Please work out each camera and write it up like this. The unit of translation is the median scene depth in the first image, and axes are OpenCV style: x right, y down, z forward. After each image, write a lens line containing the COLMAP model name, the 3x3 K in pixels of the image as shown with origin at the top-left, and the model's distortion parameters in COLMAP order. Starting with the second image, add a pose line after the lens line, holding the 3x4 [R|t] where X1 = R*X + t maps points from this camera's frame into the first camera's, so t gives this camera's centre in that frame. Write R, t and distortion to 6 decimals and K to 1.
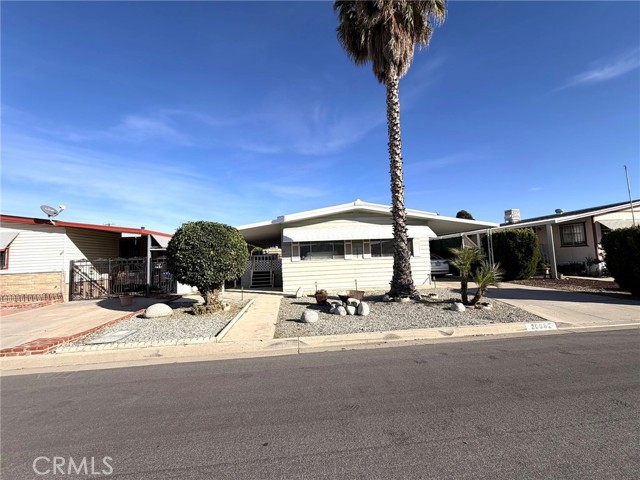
lens RADIAL K [[266.1, 0, 320.0], [0, 266.1, 240.0], [0, 0, 1]] dist [0.000236, -0.000124]
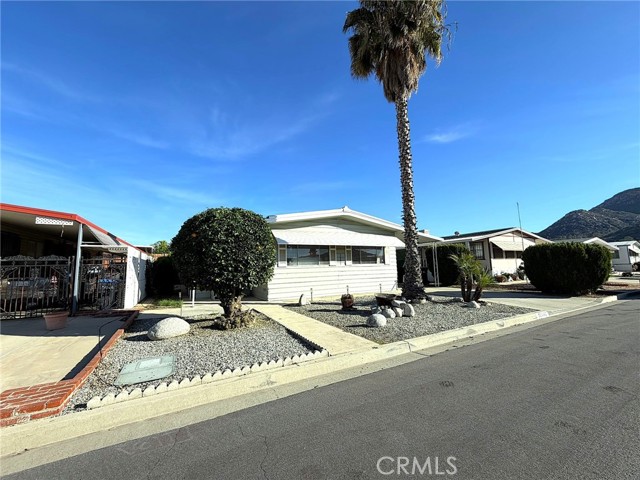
lens RADIAL K [[266.1, 0, 320.0], [0, 266.1, 240.0], [0, 0, 1]] dist [0.000236, -0.000124]
pose [[0.913897, 0.056936, 0.401933, -0.346117], [-0.036457, 0.997626, -0.058425, 0.038384], [-0.404305, 0.038742, 0.913803, 0.122126]]
